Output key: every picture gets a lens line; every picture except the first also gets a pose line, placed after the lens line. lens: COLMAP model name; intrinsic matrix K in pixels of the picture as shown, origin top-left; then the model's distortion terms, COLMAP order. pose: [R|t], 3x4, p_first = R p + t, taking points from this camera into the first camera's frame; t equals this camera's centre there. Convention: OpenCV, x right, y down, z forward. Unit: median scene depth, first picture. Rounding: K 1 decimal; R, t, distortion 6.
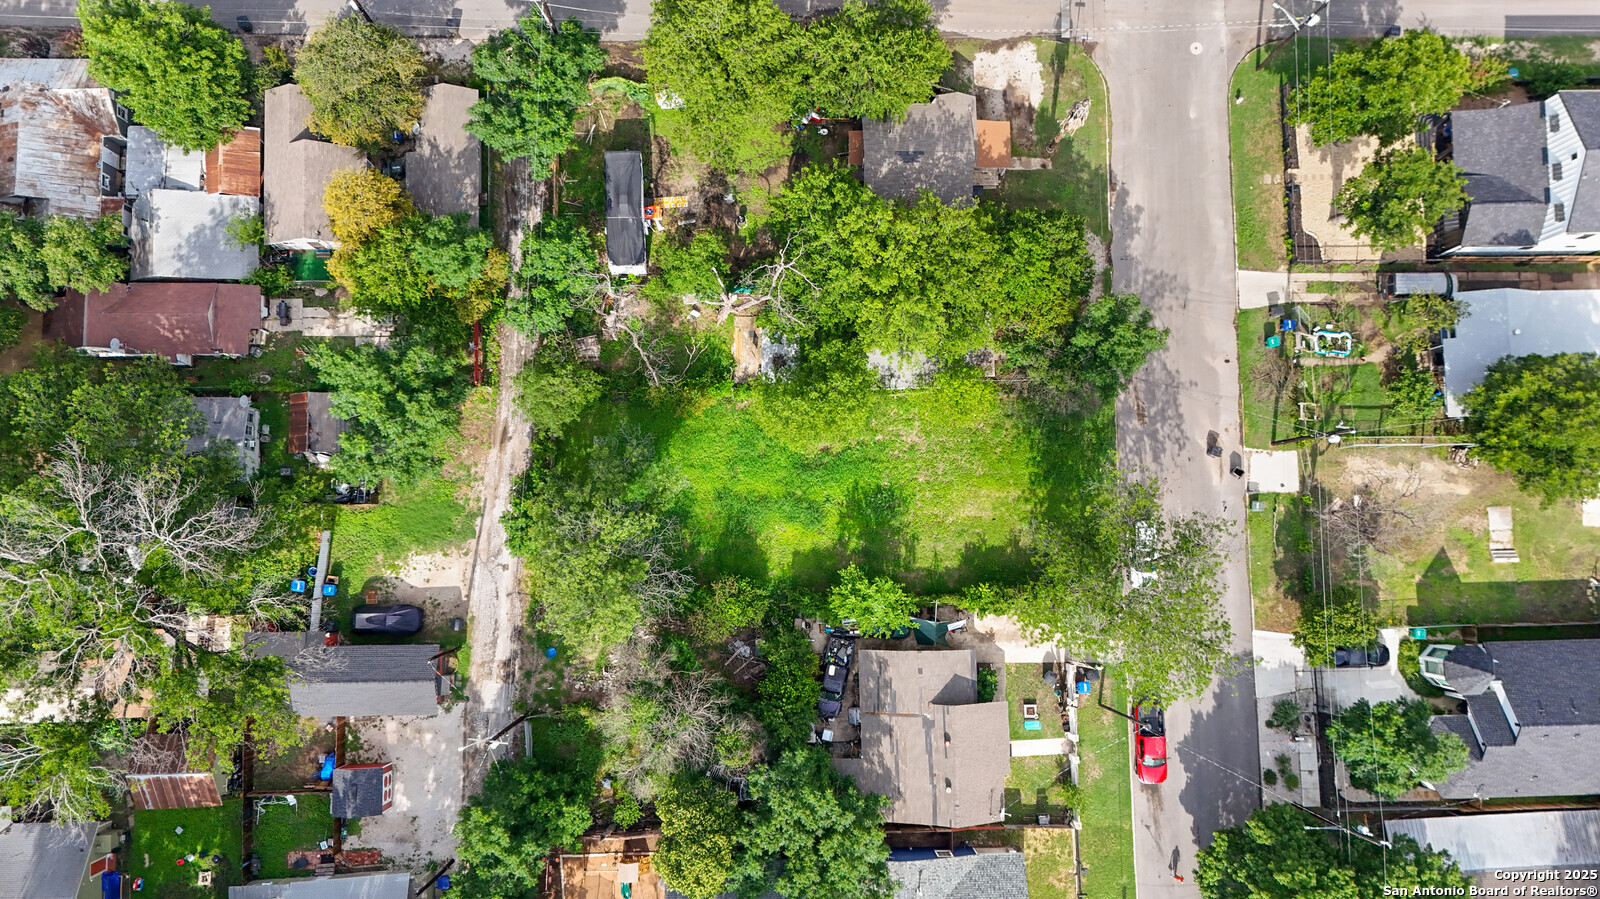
lens RADIAL K [[1196.8, 0, 800.0], [0, 1196.8, 449.5], [0, 0, 1]] dist [0.042812, 0.003441]
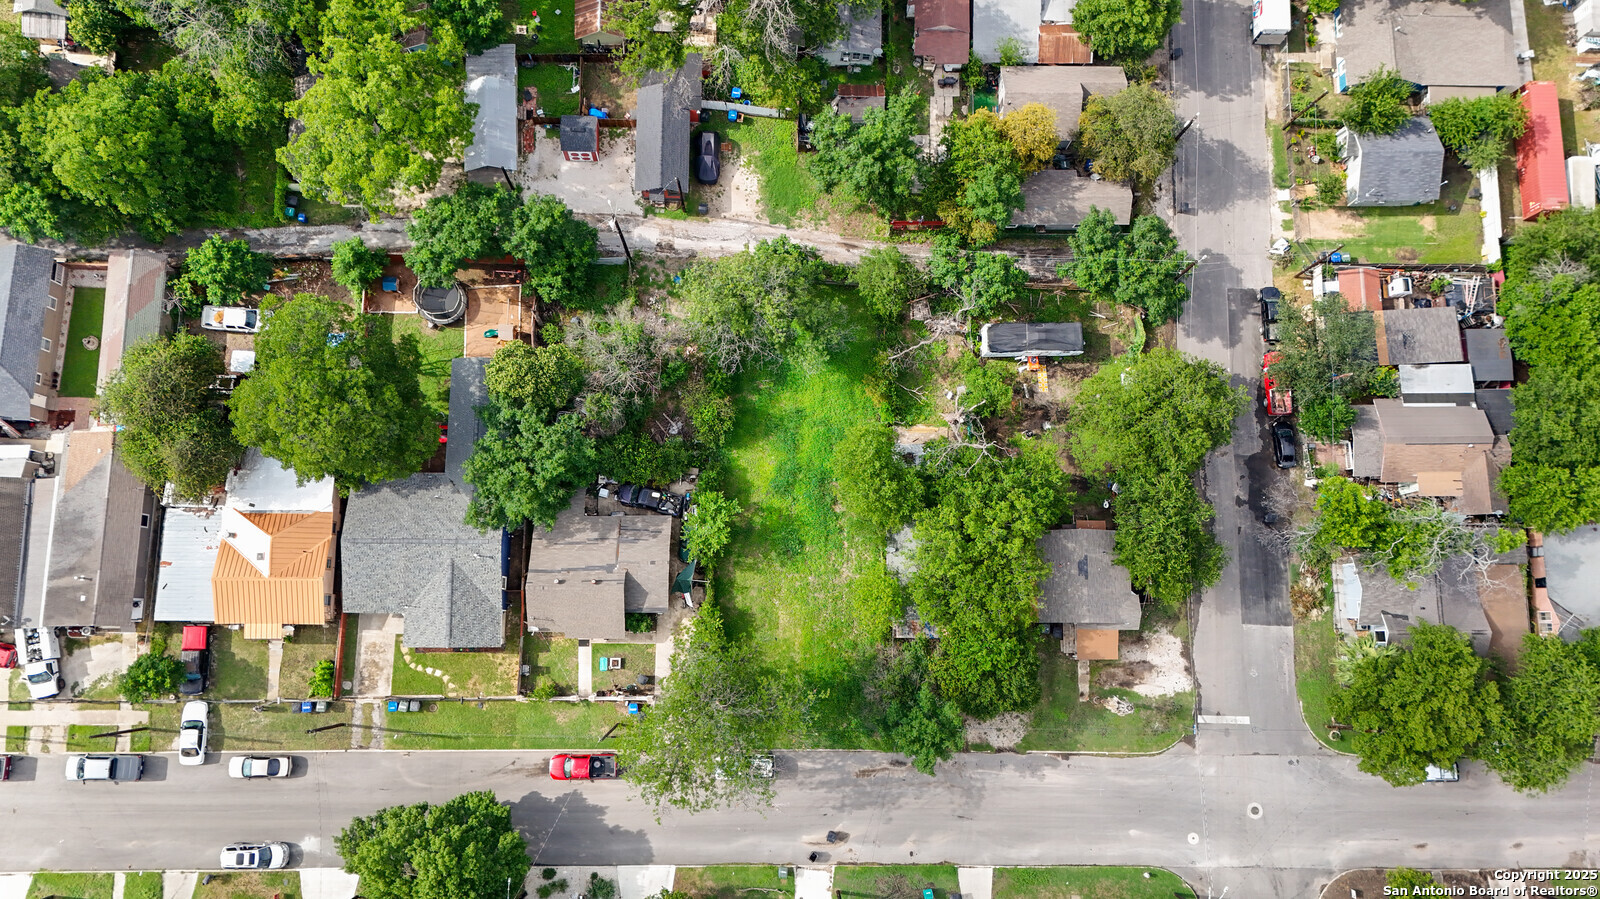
lens RADIAL K [[1191.5, 0, 790.4], [0, 1191.5, 454.4], [0, 0, 1]] dist [0.079119, -0.087908]
pose [[-0.018391, 0.982828, -0.183608, 0.206308], [-0.998236, -0.007682, 0.058866, -0.024791], [0.056445, 0.184367, 0.981235, -0.197895]]
